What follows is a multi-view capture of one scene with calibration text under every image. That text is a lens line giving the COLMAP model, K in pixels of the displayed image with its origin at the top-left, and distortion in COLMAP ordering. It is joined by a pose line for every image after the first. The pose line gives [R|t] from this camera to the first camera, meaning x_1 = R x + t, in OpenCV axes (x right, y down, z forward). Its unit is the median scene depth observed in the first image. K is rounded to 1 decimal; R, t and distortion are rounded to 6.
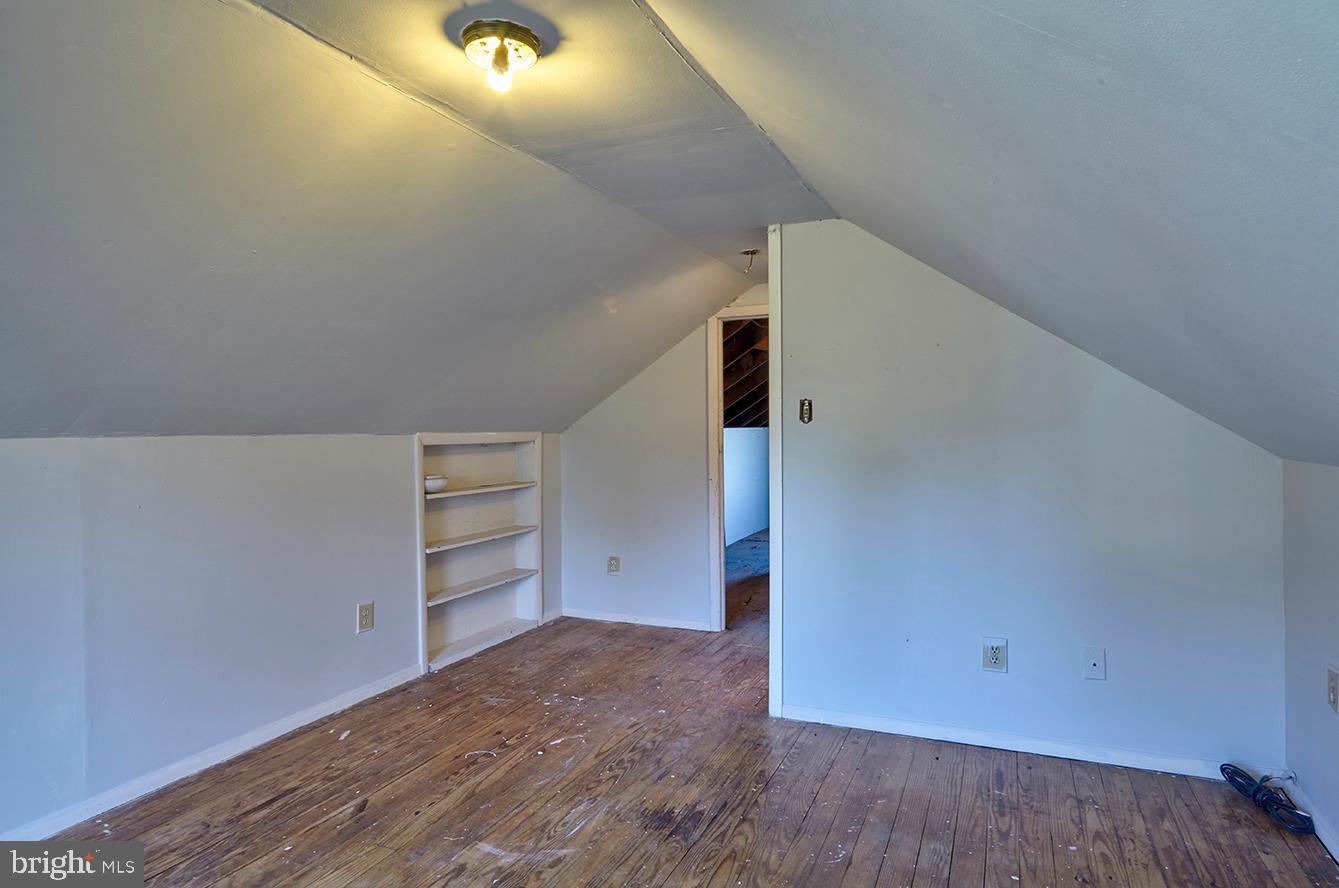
lens RADIAL K [[765.4, 0, 669.6], [0, 765.4, 441.0], [0, 0, 1]] dist [-0.003721, 0.001170]
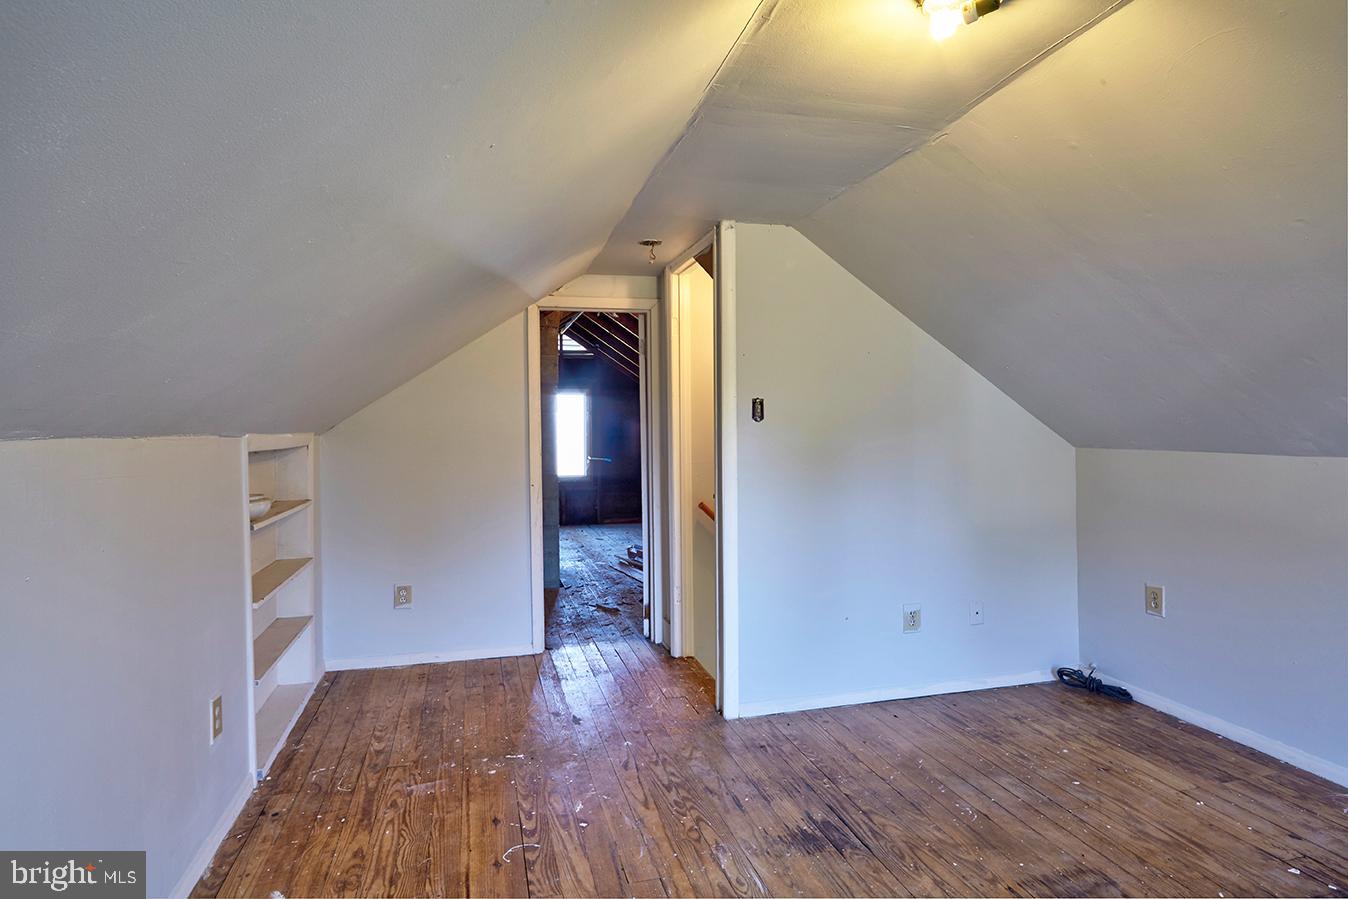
lens RADIAL K [[770.5, 0, 675.6], [0, 770.5, 442.5], [0, 0, 1]] dist [-0.003721, 0.001170]
pose [[0.782663, -0.011596, 0.622337, -0.586213], [0.013427, 0.999908, 0.001745, 0.000942], [-0.622301, 0.006990, 0.782747, 0.289028]]
